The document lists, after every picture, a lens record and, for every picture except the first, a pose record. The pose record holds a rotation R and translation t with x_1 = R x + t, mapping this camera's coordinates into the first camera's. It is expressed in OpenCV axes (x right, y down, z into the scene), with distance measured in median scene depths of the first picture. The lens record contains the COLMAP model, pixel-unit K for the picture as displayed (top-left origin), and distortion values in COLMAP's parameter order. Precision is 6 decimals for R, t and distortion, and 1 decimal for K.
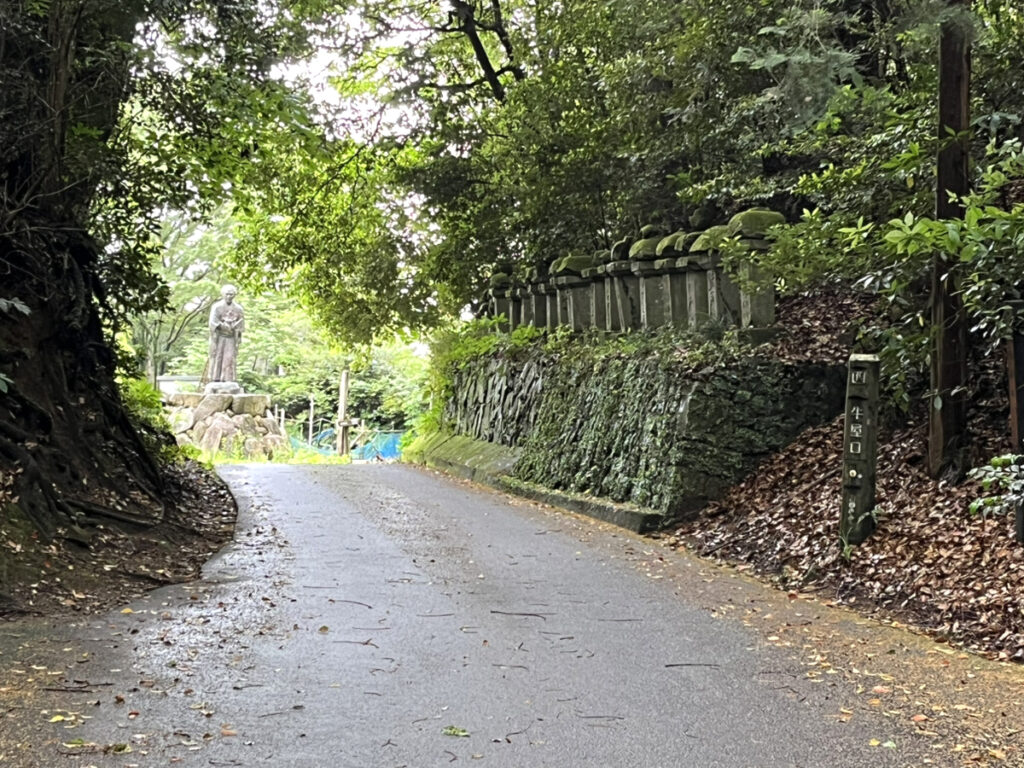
lens RADIAL K [[2056.2, 0, 512.0], [0, 2056.2, 384.0], [0, 0, 1]] dist [0.012456, 0.008091]
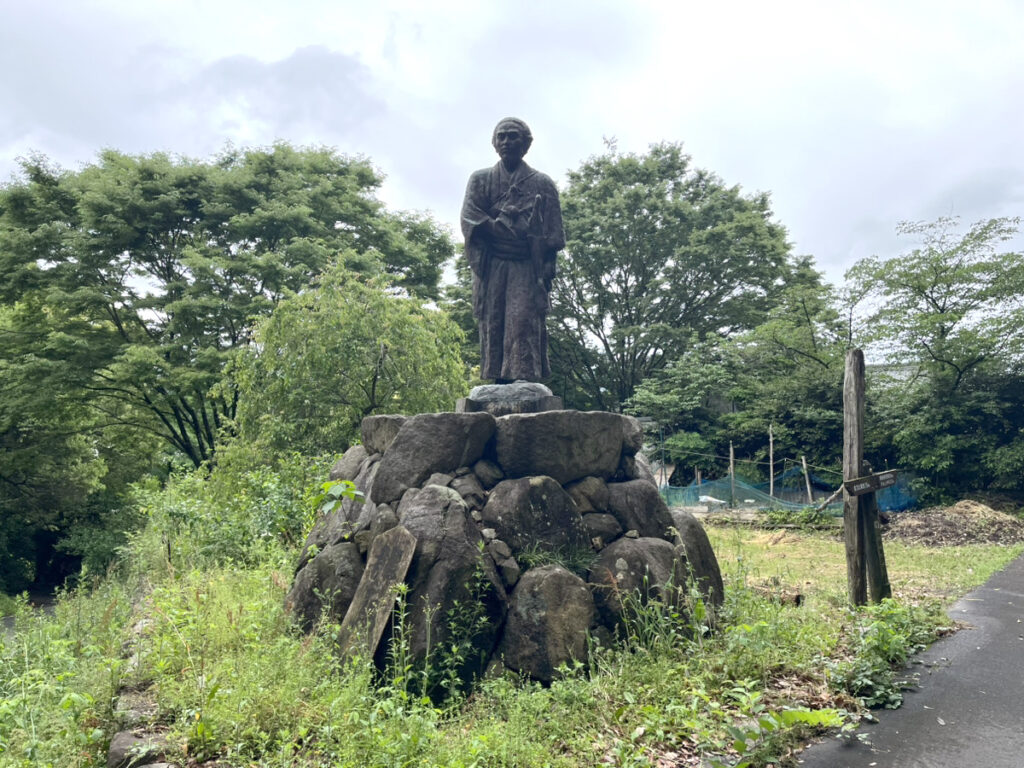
lens RADIAL K [[843.4, 0, 512.0], [0, 843.4, 384.0], [0, 0, 1]] dist [0.180452, -0.296698]
pose [[0.923446, -0.057331, -0.379422, -0.060318], [0.034849, 0.997220, -0.065864, 0.006572], [0.382143, 0.047599, 0.922876, 0.627778]]
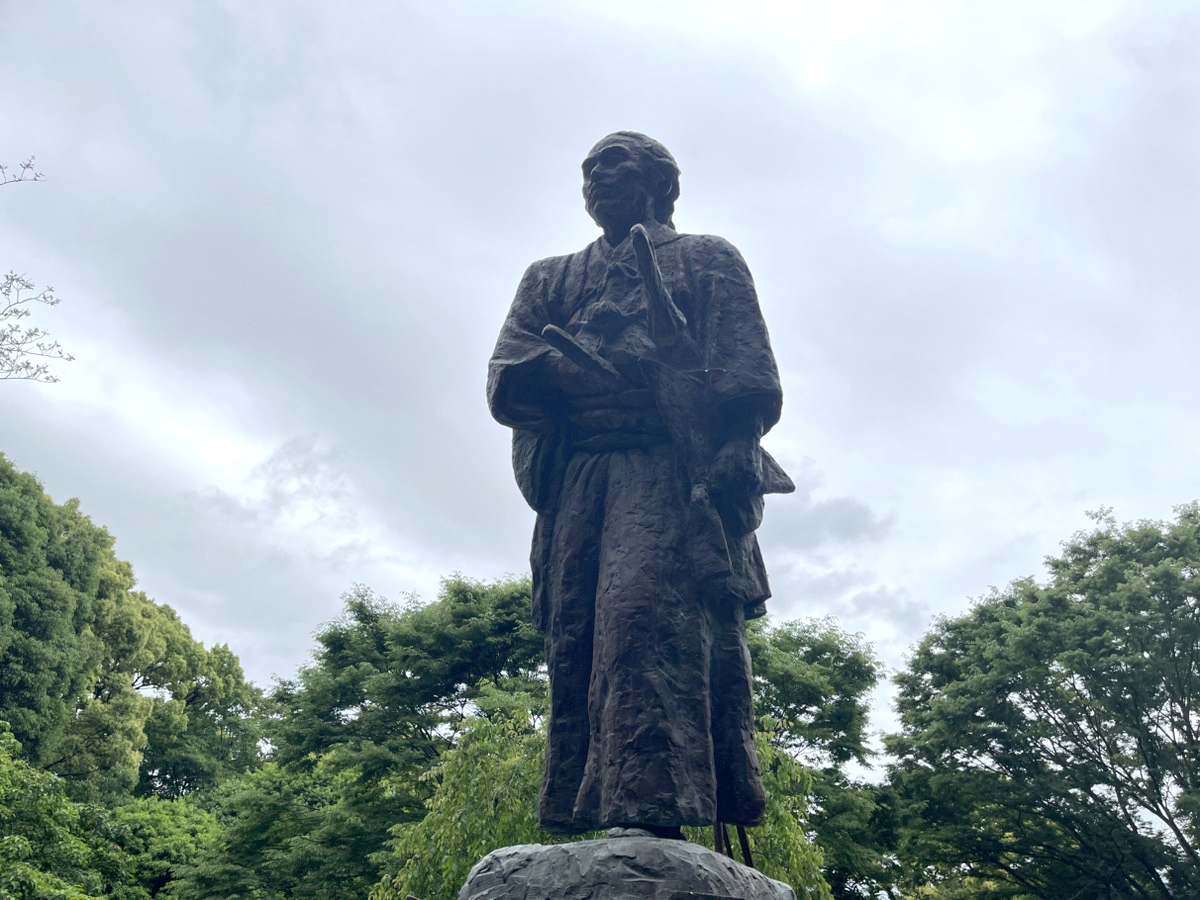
lens RADIAL K [[927.0, 0, 600.0], [0, 927.0, 450.0], [0, 0, 1]] dist [0.113030, -0.106012]
pose [[0.691560, -0.346144, -0.633978, -0.074516], [-0.012293, 0.871932, -0.489473, 0.003769], [0.722214, 0.346294, 0.598738, 0.698016]]
